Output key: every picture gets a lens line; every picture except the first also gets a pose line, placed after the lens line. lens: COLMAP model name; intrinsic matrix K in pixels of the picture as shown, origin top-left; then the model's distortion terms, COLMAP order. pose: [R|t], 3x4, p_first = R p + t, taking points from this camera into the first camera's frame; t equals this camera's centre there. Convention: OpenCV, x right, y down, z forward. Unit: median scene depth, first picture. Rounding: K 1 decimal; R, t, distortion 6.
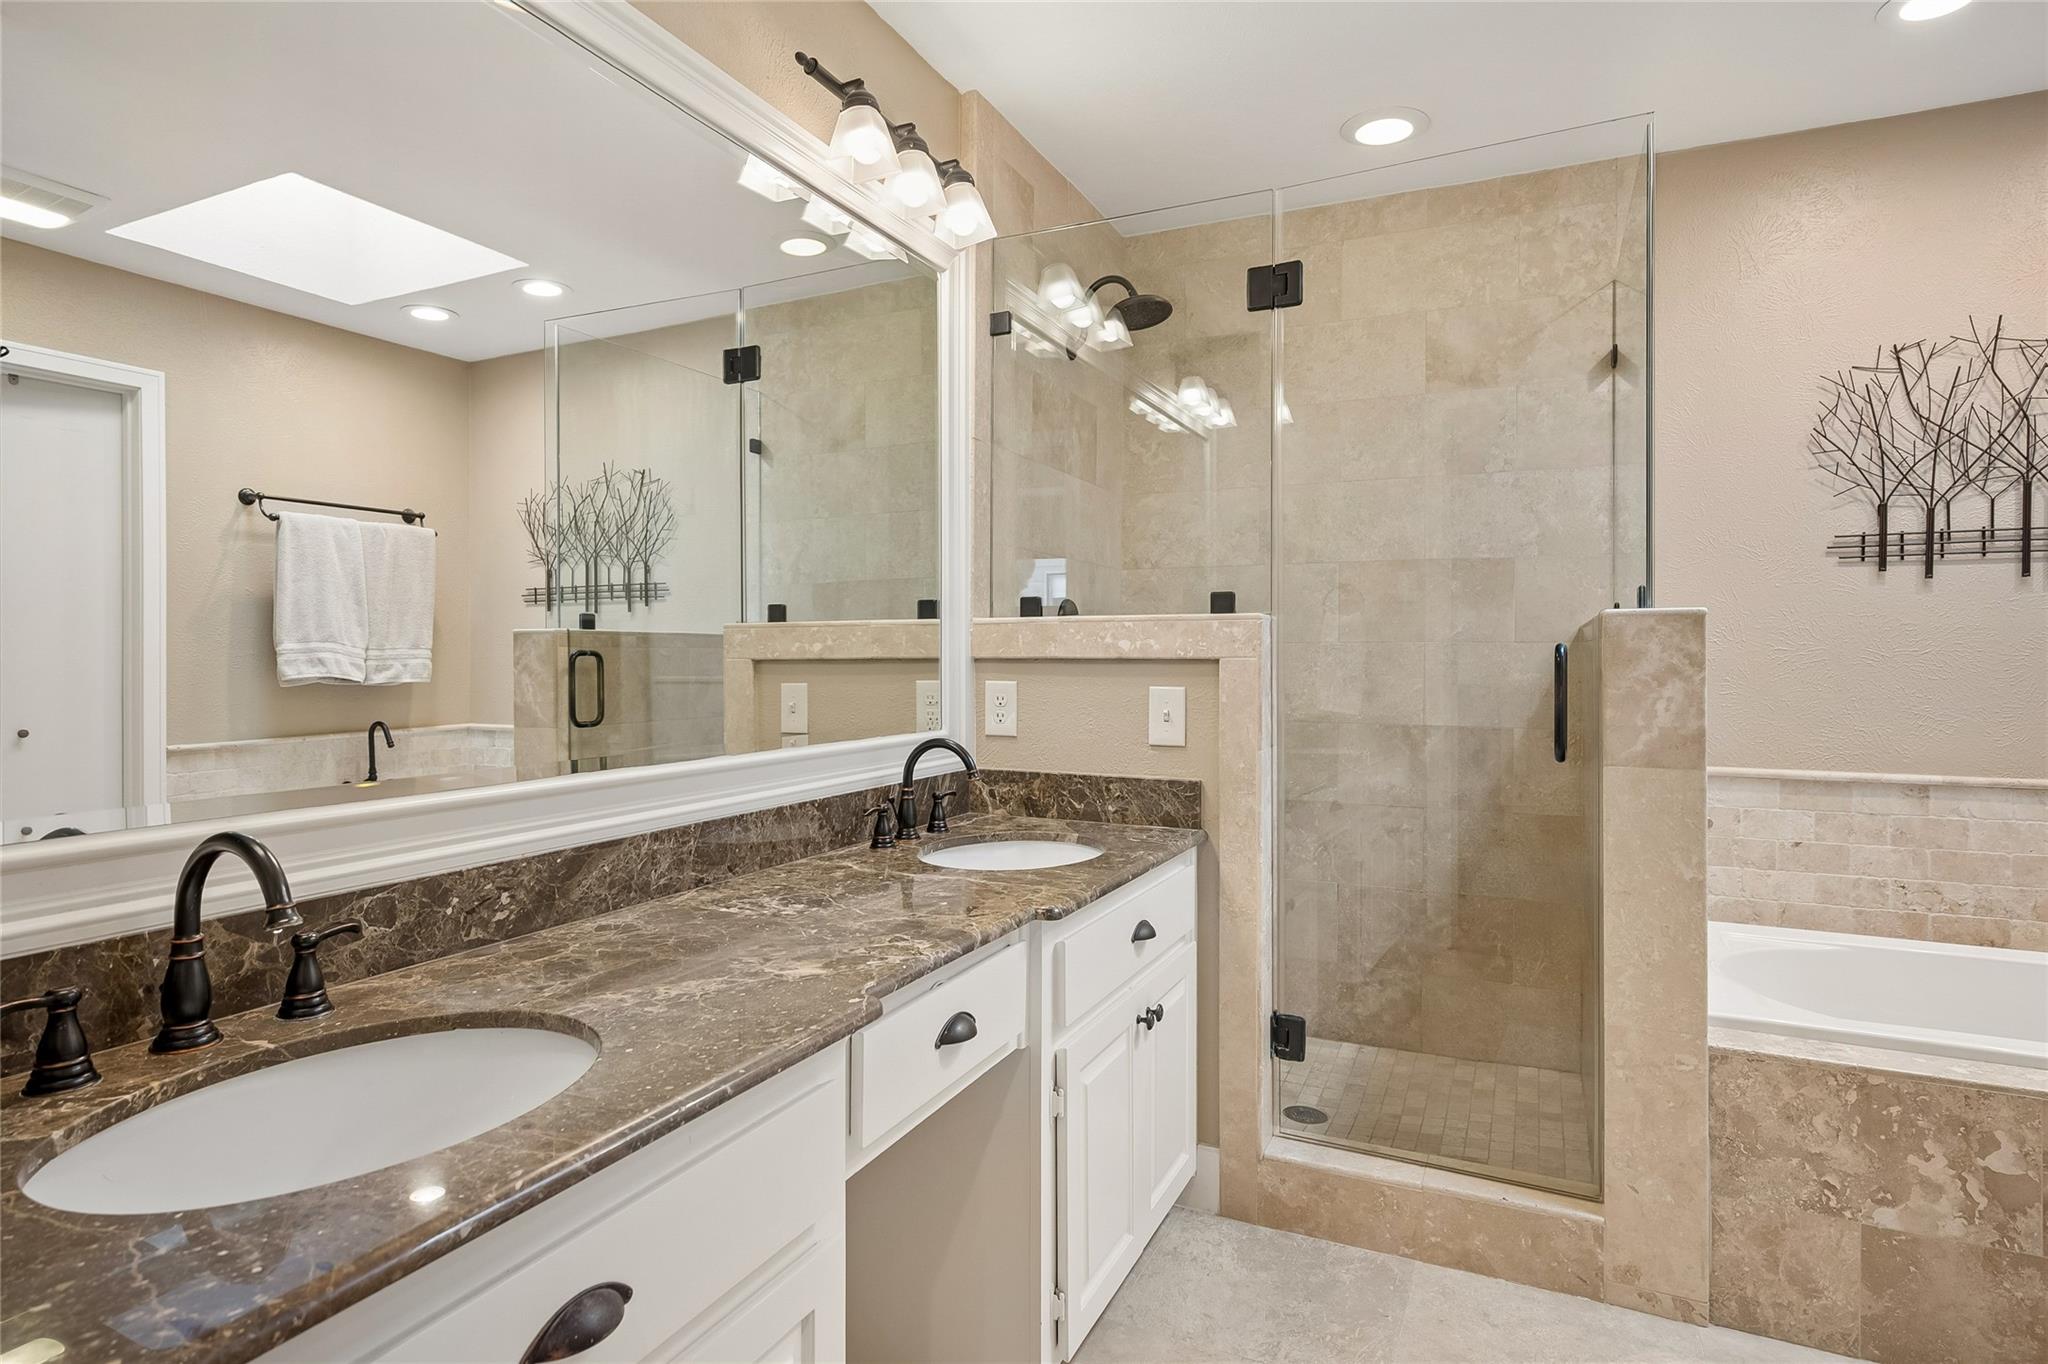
lens RADIAL K [[1096.7, 0, 1020.9], [0, 1096.7, 672.5], [0, 0, 1]] dist [-0.000979, 0.000297]
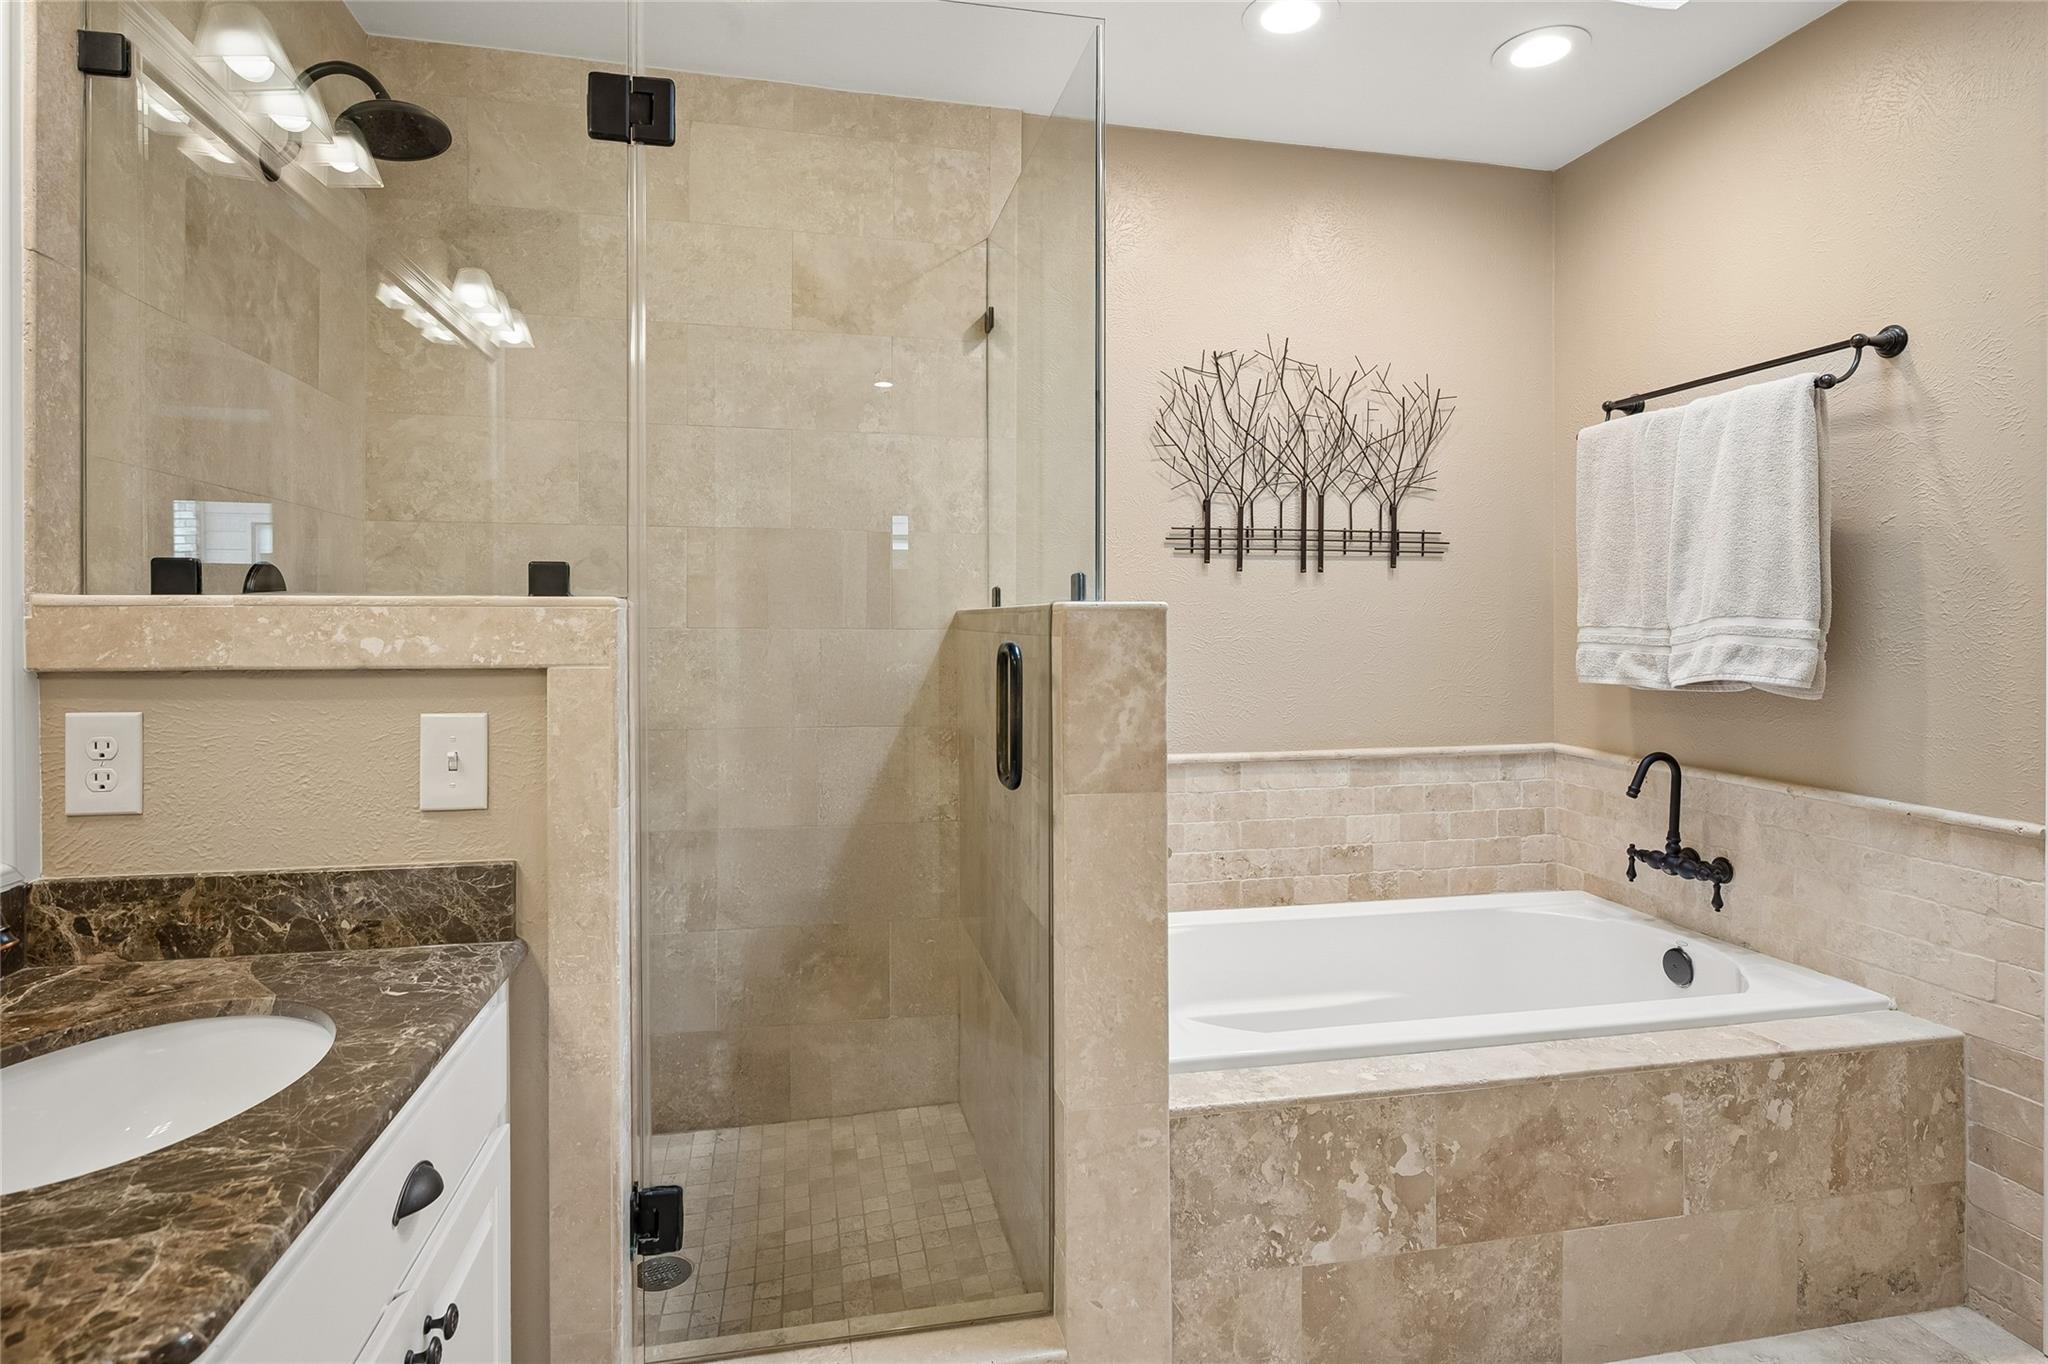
lens RADIAL K [[1058.5, 0, 1024.4], [0, 1058.5, 629.6], [0, 0, 1]] dist [-0.001049, -0.000640]
pose [[0.796514, -0.003694, 0.604609, 0.028253], [0.008212, 0.999955, -0.004710, -0.026880], [-0.604564, 0.008716, 0.796509, 0.316124]]
